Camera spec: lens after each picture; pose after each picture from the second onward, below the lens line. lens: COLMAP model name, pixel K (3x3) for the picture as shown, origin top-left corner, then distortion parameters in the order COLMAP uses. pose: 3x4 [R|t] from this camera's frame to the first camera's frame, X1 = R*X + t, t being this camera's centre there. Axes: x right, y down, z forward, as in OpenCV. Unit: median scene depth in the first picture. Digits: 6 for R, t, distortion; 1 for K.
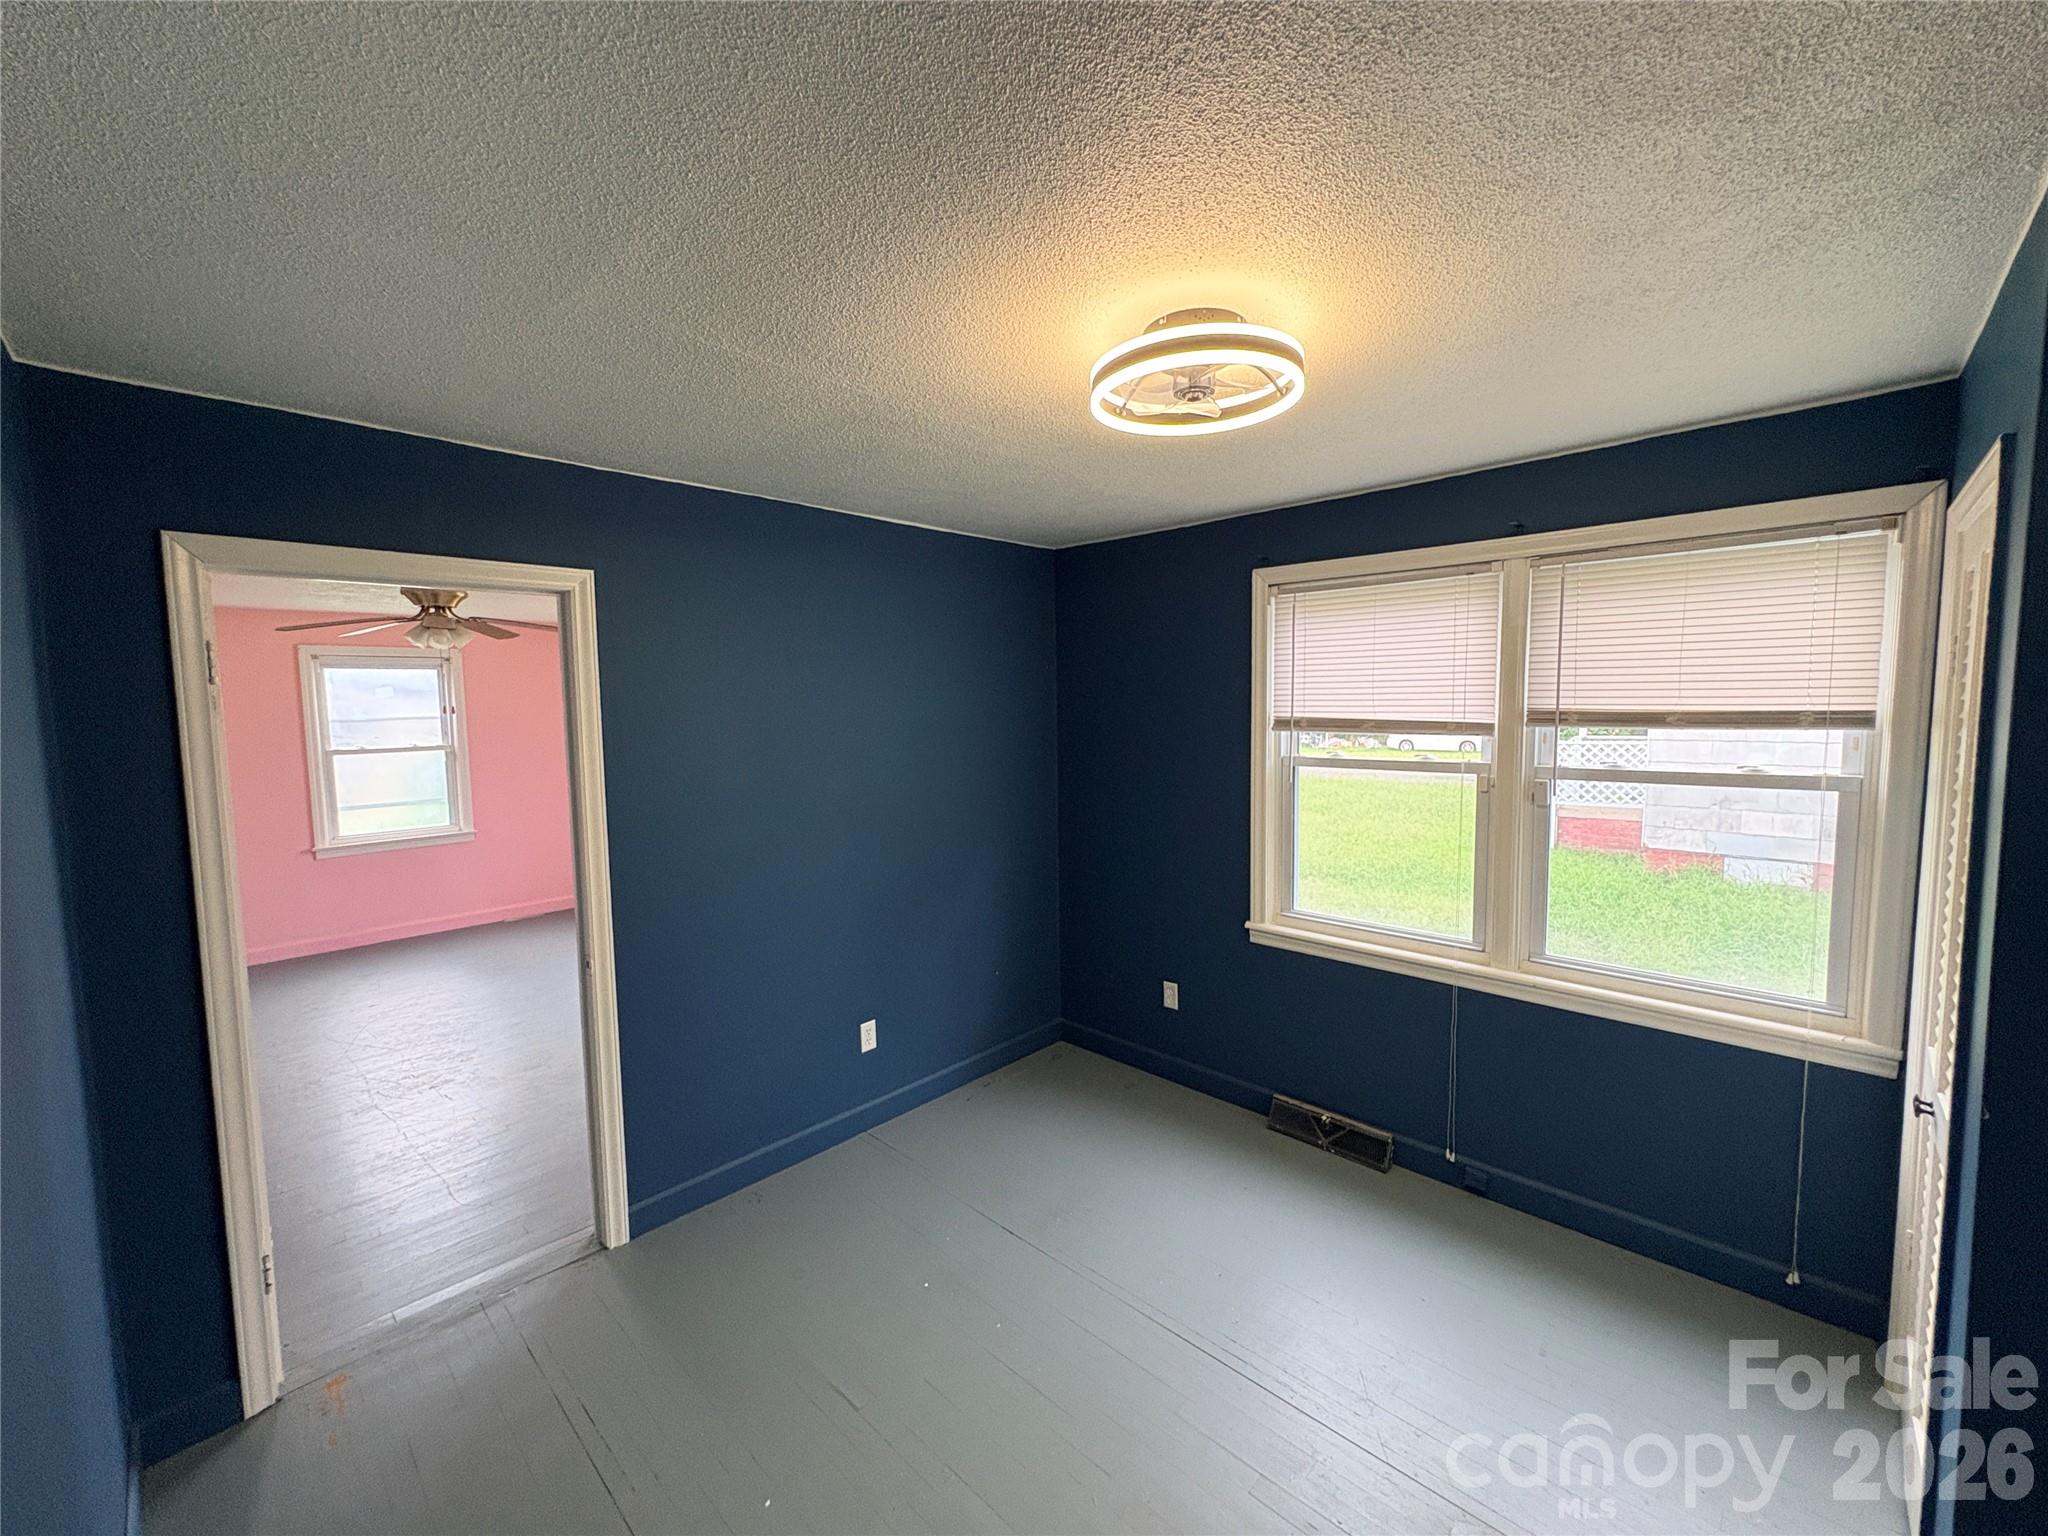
lens RADIAL K [[821.4, 0, 1022.1], [0, 821.4, 763.9], [0, 0, 1]] dist [0.001166, 0.000013]
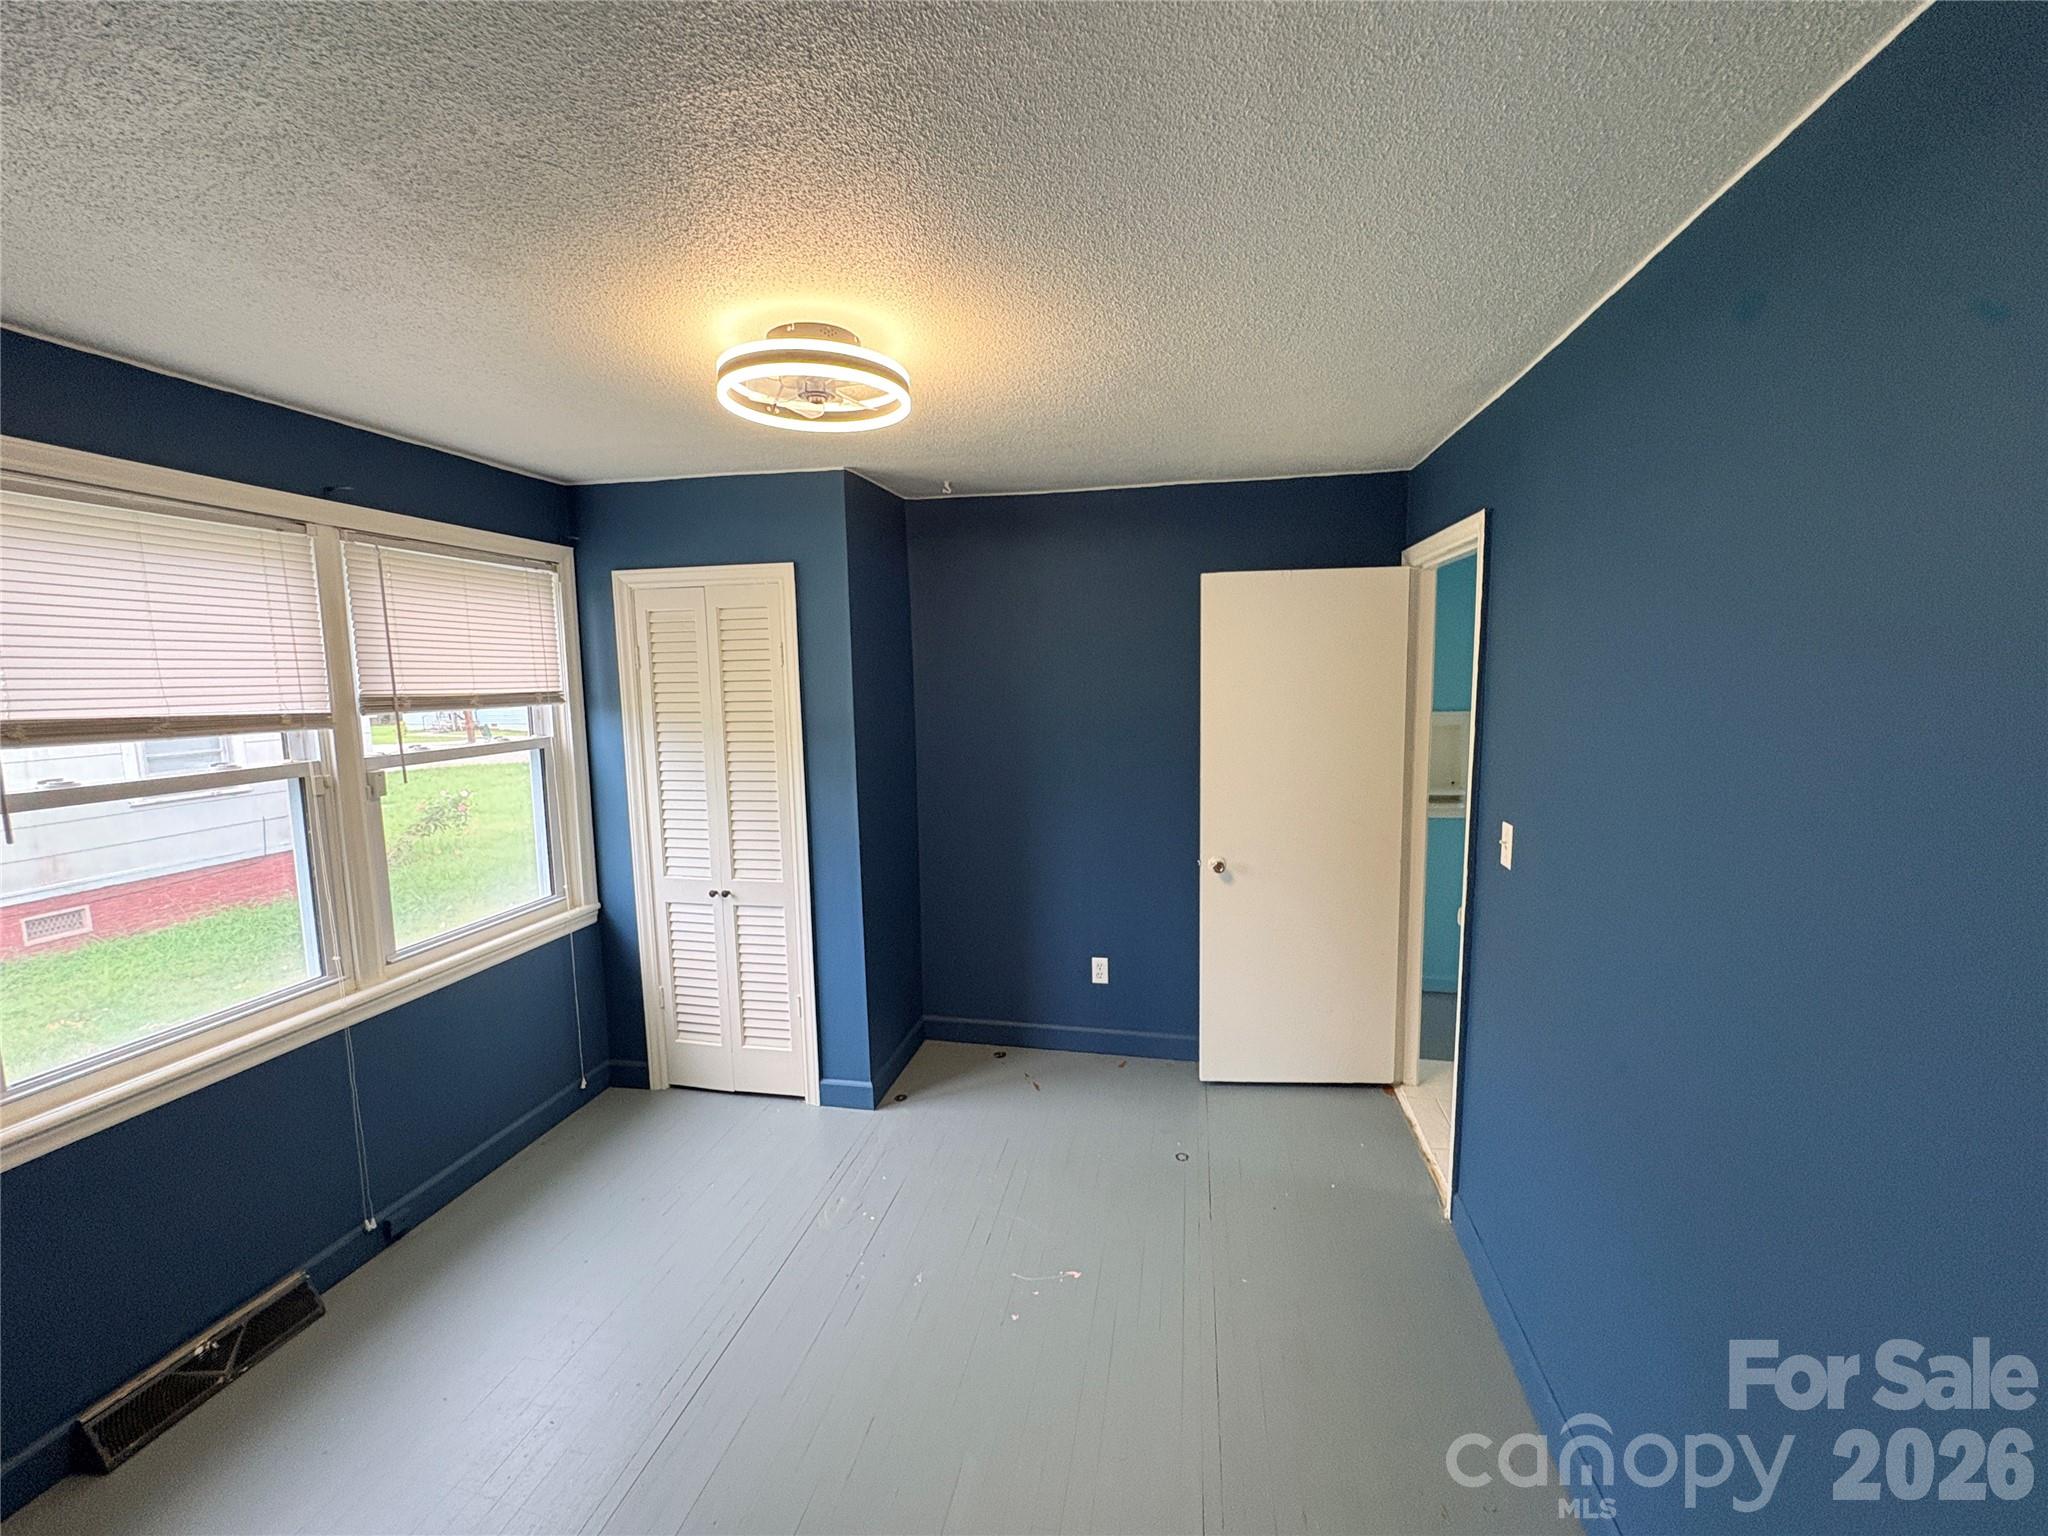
lens RADIAL K [[821.4, 0, 1025.3], [0, 821.4, 771.0], [0, 0, 1]] dist [0.001166, 0.000013]
pose [[-0.537294, -0.077887, 0.839791, -0.552475], [0.088544, 0.985015, 0.148006, -0.053466], [-0.838734, 0.153881, -0.522347, 0.857251]]
